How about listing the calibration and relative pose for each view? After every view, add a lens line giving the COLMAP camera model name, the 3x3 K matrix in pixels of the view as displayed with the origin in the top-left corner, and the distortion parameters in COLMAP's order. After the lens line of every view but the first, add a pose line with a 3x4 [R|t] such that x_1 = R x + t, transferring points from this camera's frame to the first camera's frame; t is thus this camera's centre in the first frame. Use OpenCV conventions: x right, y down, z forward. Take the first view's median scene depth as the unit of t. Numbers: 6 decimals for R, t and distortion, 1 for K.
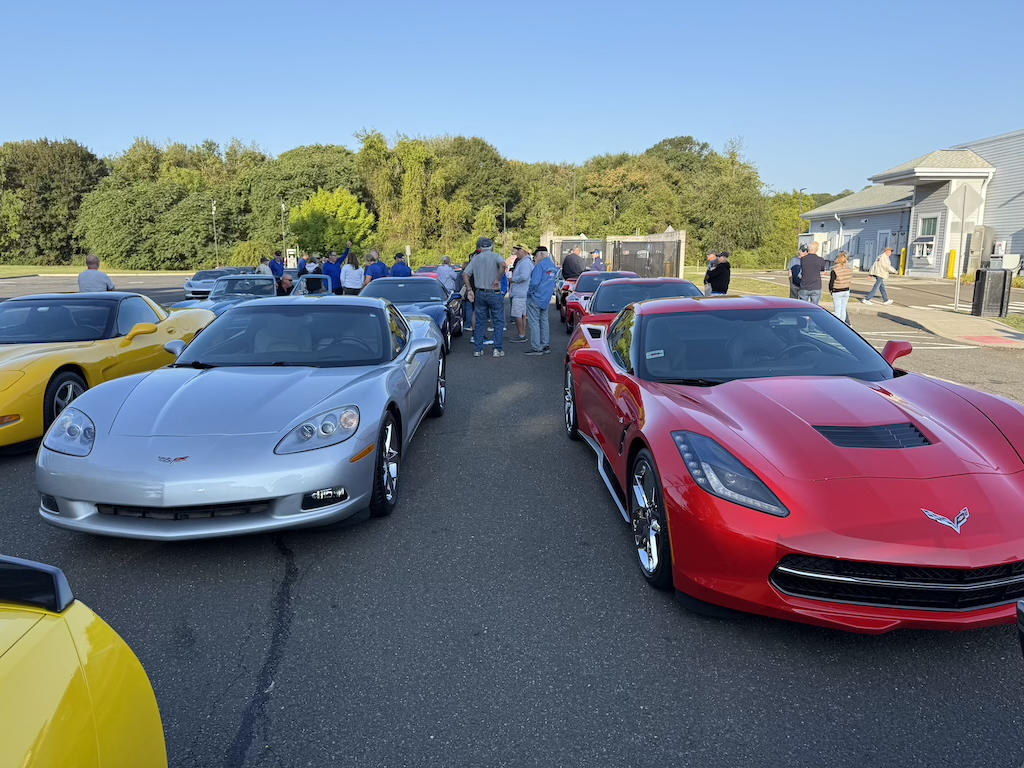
lens RADIAL K [[720.9, 0, 512.0], [0, 720.9, 384.0], [0, 0, 1]] dist [0.108641, -0.160449]
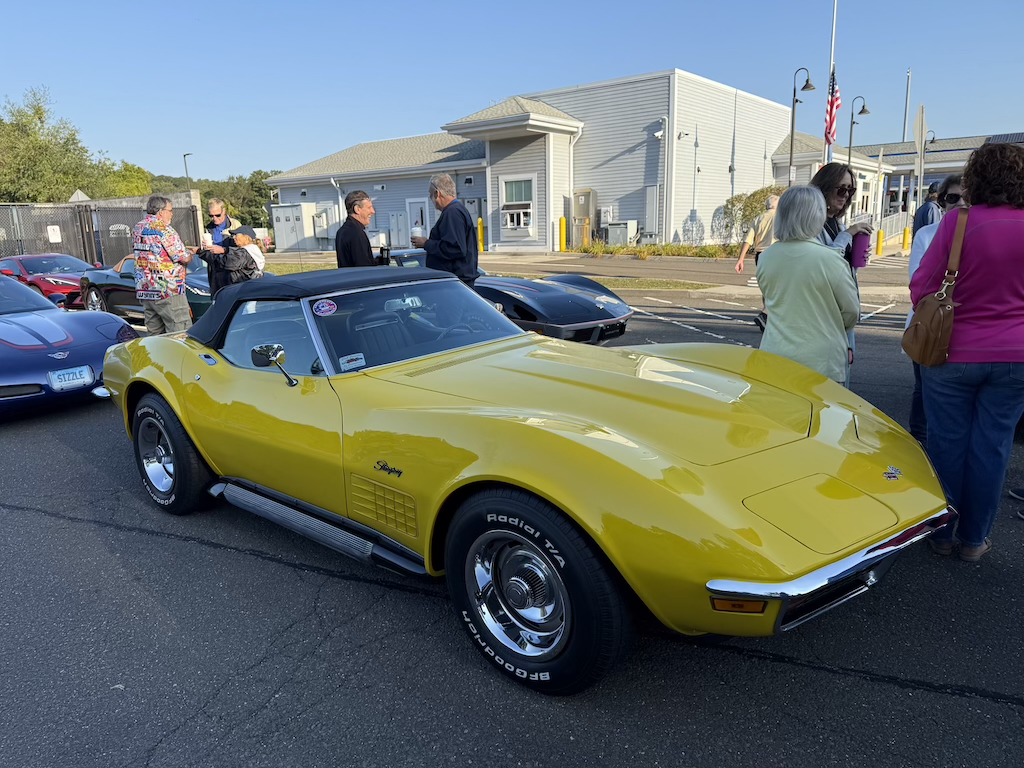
lens RADIAL K [[720.9, 0, 512.0], [0, 720.9, 384.0], [0, 0, 1]] dist [0.108641, -0.160449]
pose [[0.612156, -0.183447, 0.769163, -0.040050], [0.166716, 0.980794, 0.101237, -0.029239], [-0.772962, 0.066259, 0.630983, 0.174063]]
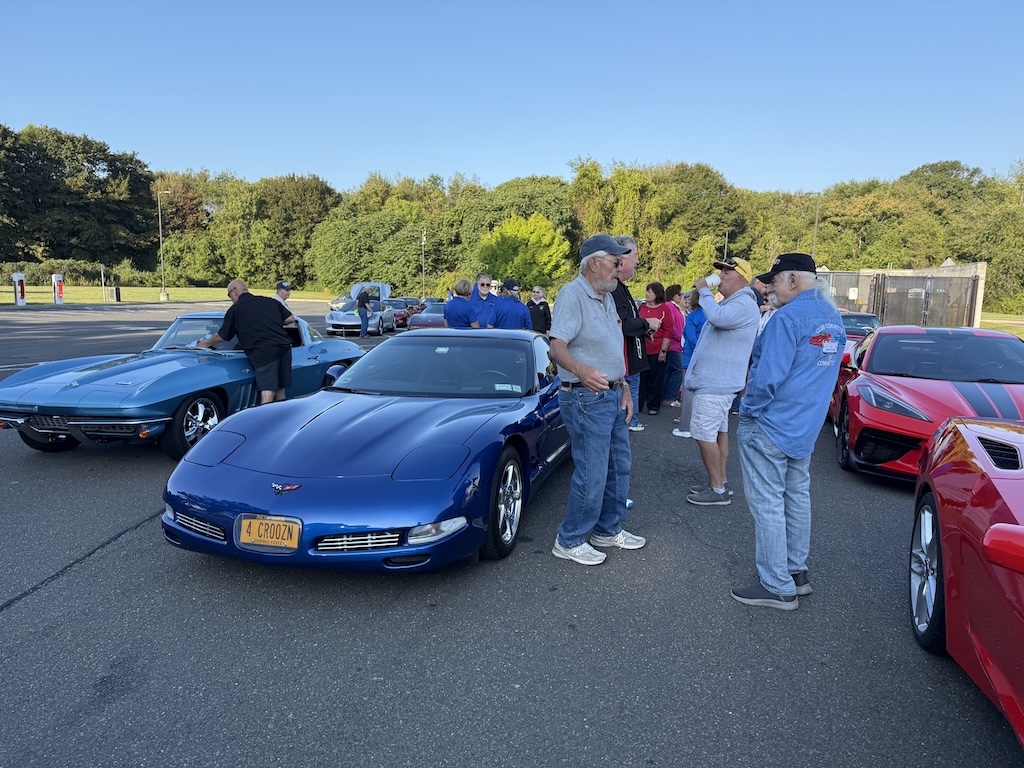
lens RADIAL K [[720.9, 0, 512.0], [0, 720.9, 384.0], [0, 0, 1]] dist [0.108641, -0.160449]
pose [[0.957265, 0.062789, -0.282315, 0.001368], [-0.075451, 0.996563, -0.034193, -0.012839], [0.279197, 0.054033, 0.958712, 0.072765]]
